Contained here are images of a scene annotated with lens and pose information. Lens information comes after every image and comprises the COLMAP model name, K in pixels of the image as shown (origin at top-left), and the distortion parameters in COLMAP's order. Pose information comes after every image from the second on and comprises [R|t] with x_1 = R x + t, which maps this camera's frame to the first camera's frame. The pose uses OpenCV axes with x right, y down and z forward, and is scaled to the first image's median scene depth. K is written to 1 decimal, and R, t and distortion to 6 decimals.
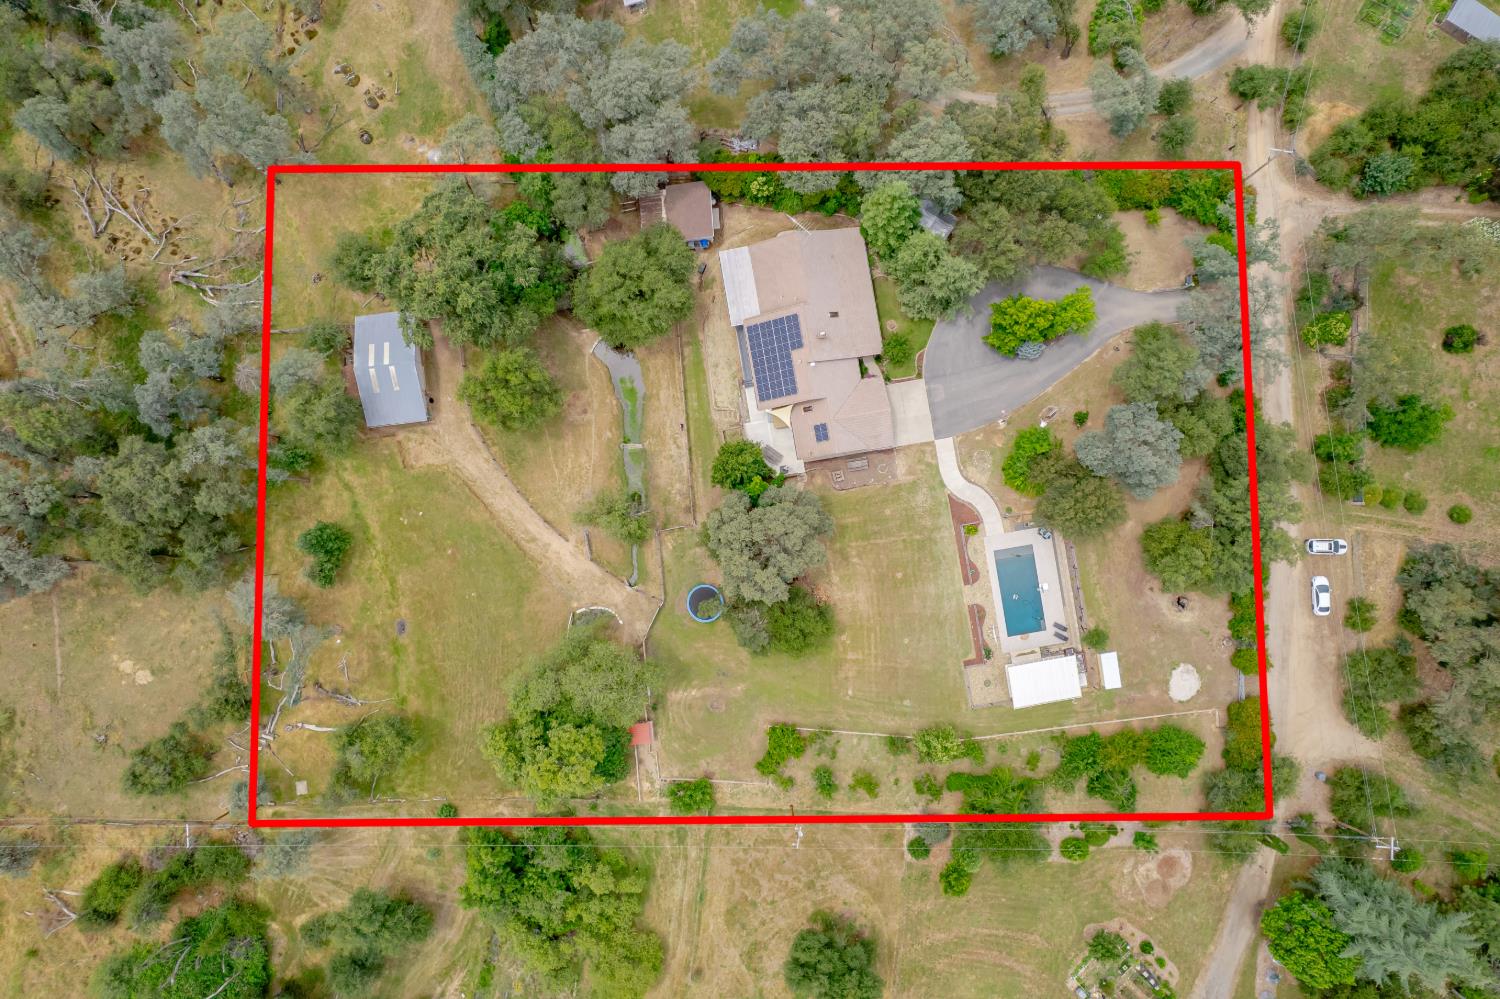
lens RADIAL K [[1053.1, 0, 750.0], [0, 1053.1, 499.5], [0, 0, 1]] dist [-0.088823, 0.084045]
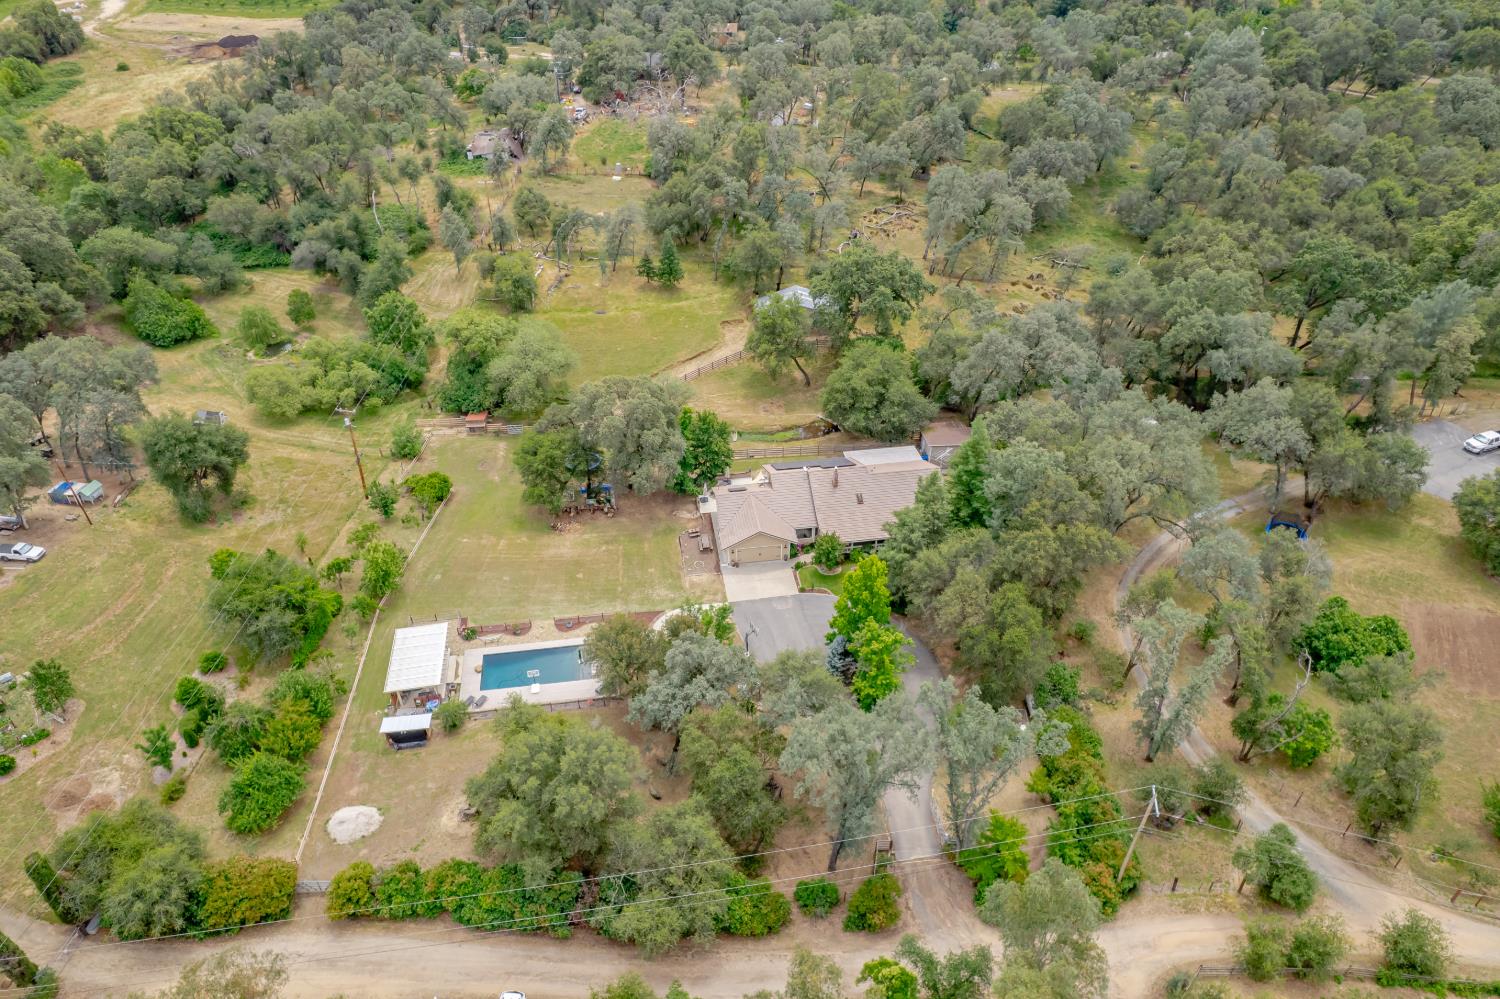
lens RADIAL K [[1053.1, 0, 750.0], [0, 1053.1, 499.5], [0, 0, 1]] dist [-0.088823, 0.084045]
pose [[-0.025741, 0.553951, -0.832152, 0.853983], [-0.999664, -0.016783, 0.019751, -0.090633], [-0.003025, 0.832380, 0.554196, 0.448279]]
